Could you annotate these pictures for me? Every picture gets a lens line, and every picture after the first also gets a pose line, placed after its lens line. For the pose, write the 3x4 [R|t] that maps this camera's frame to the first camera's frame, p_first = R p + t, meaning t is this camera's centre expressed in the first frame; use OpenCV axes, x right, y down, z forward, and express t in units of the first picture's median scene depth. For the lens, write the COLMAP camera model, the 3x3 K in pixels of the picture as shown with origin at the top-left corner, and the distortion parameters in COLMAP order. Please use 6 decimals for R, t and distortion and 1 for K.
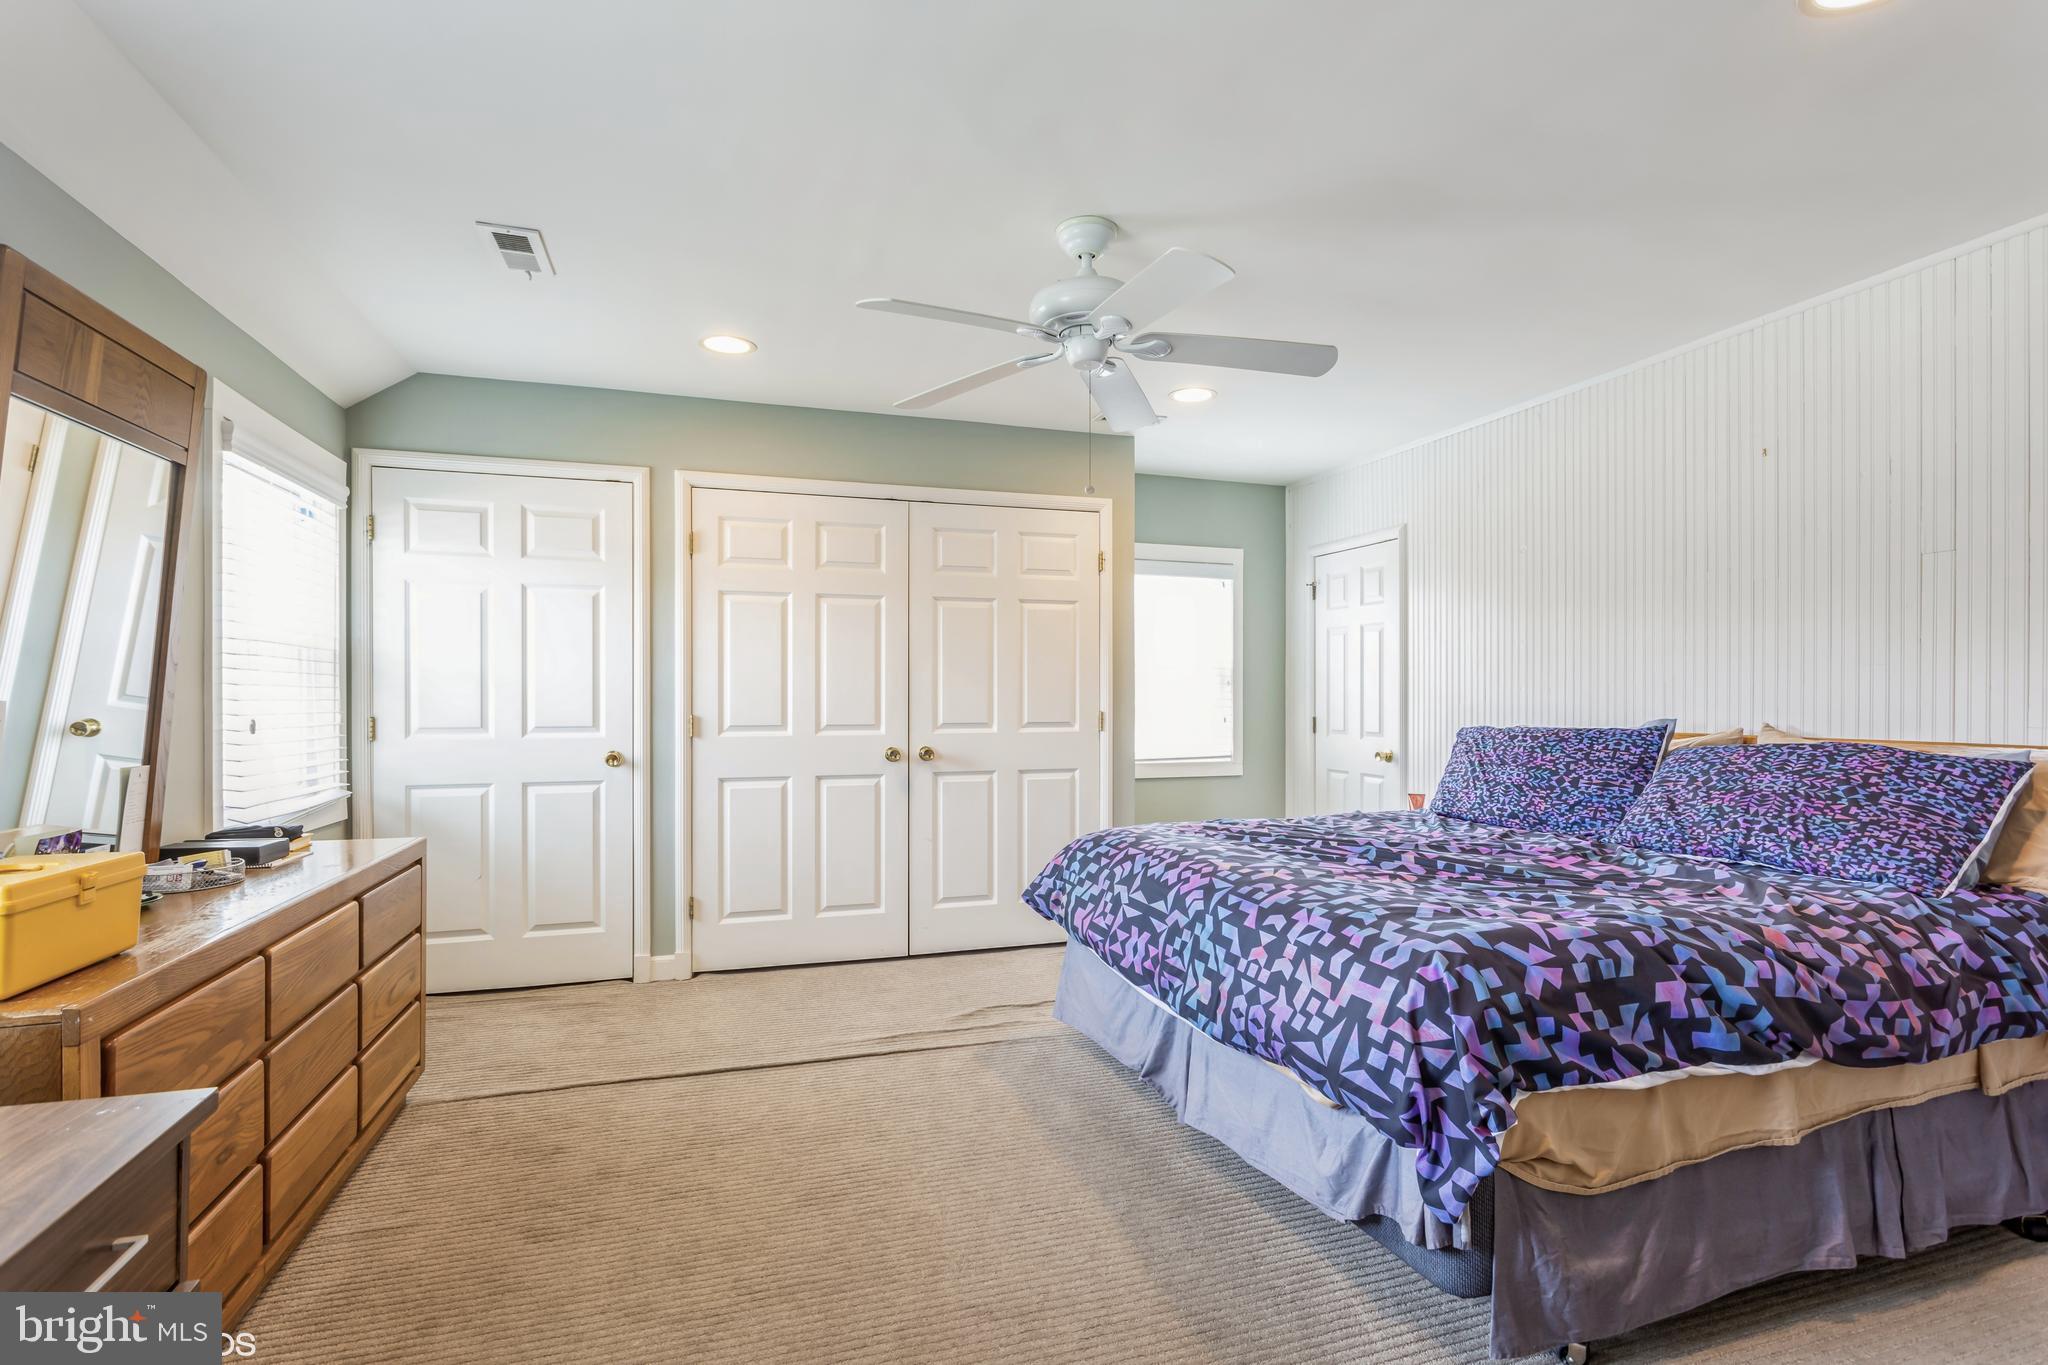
lens RADIAL K [[976.3, 0, 1027.4], [0, 976.3, 693.0], [0, 0, 1]] dist [-0.001719, 0.000593]
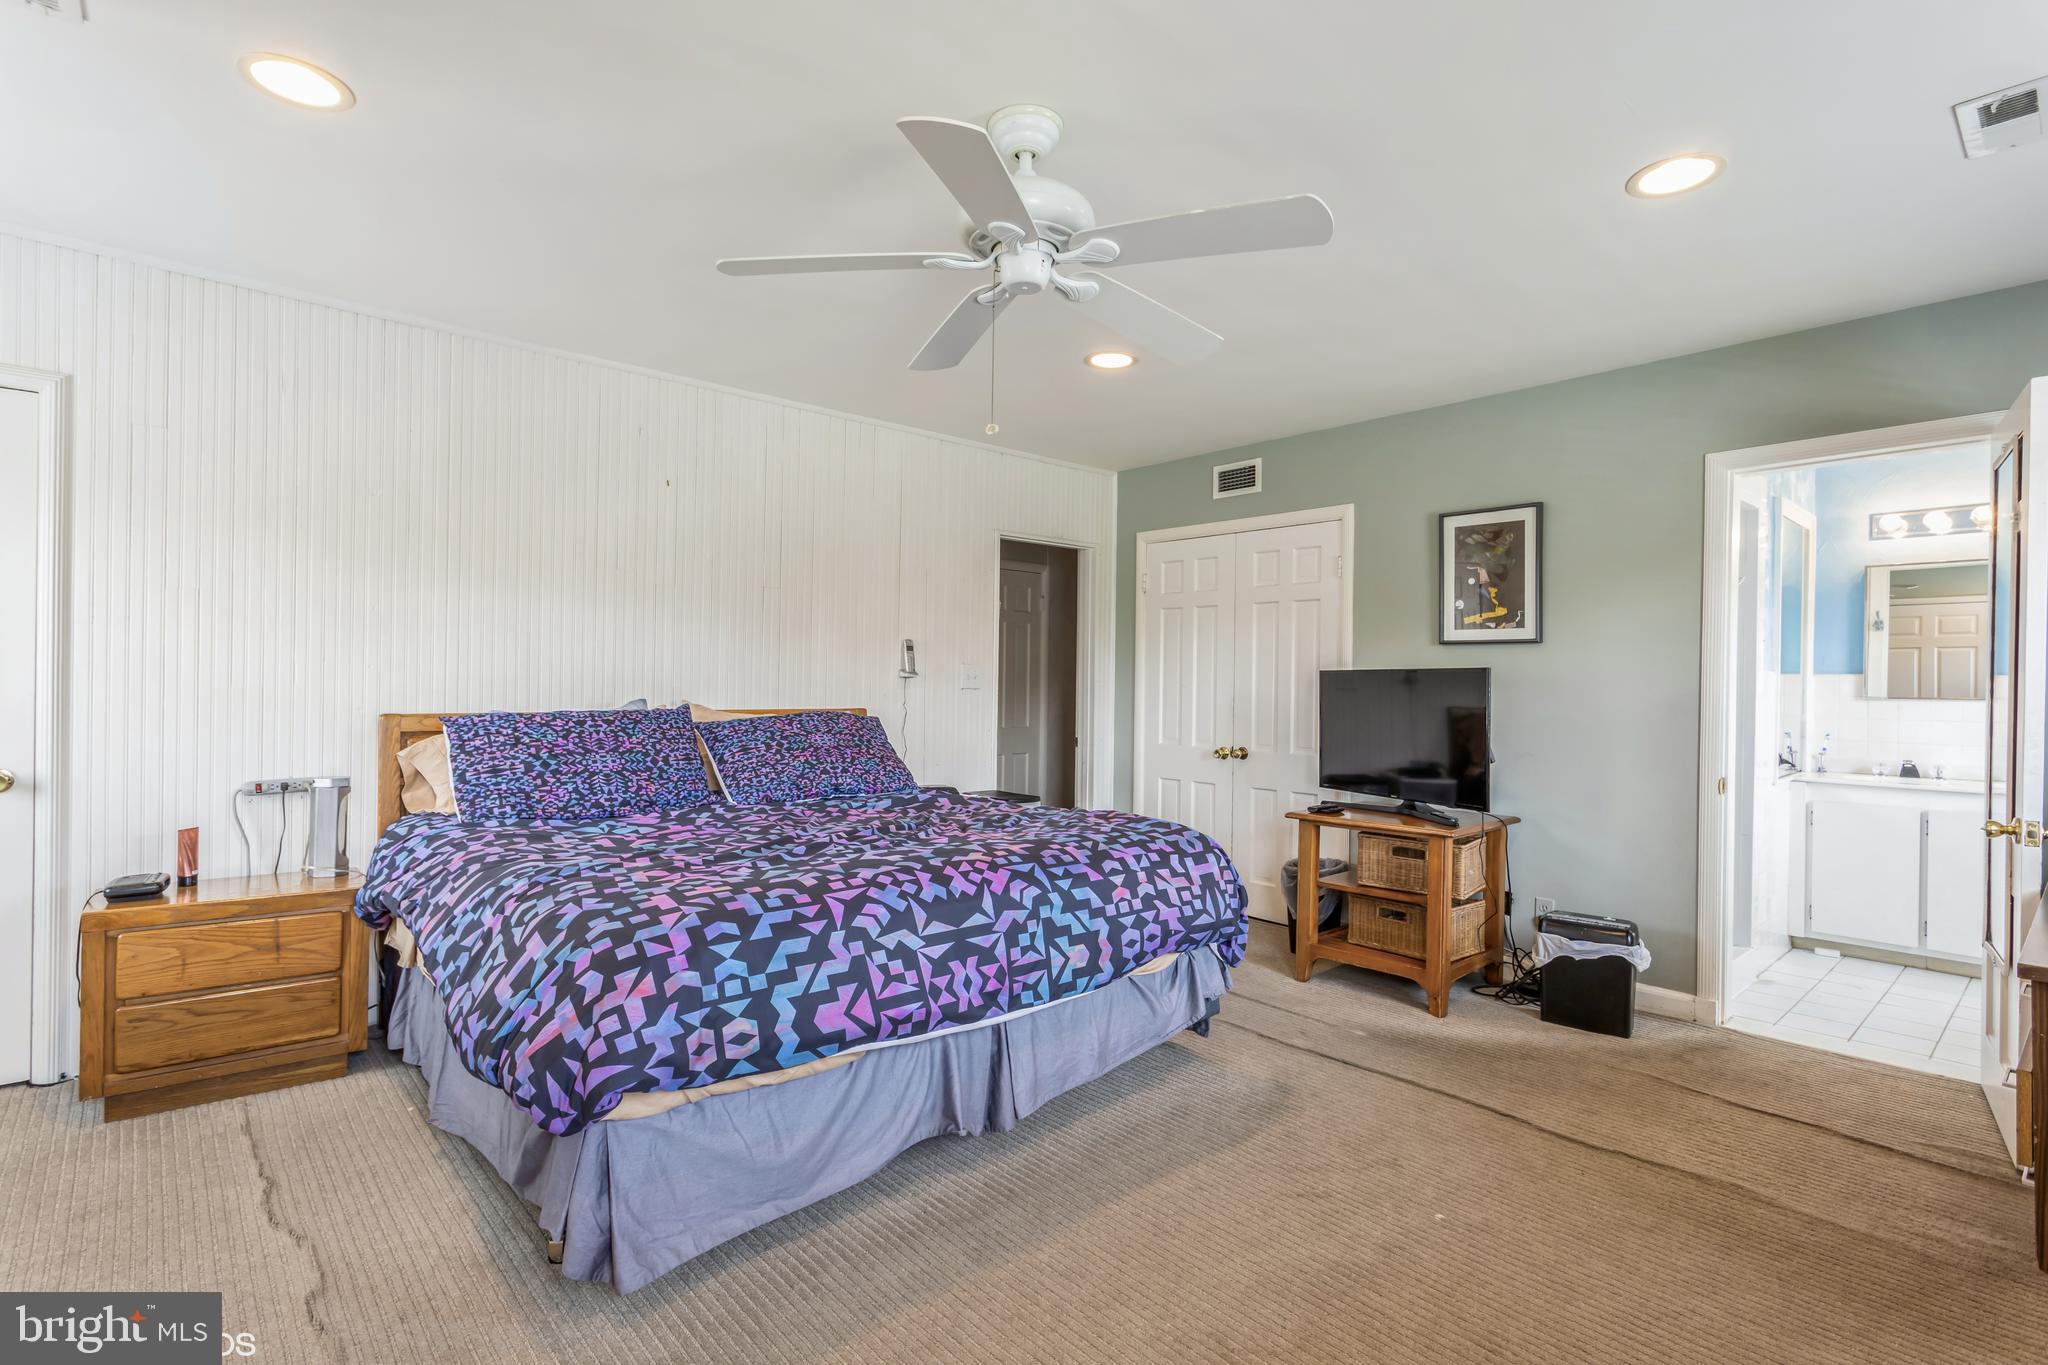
lens RADIAL K [[976.3, 0, 1027.8], [0, 976.3, 680.4], [0, 0, 1]] dist [-0.001719, 0.000593]
pose [[-0.402596, -0.005488, 0.915361, -0.735654], [-0.015432, 0.999881, -0.000793, -0.000985], [-0.915248, -0.014445, -0.402633, 1.391029]]
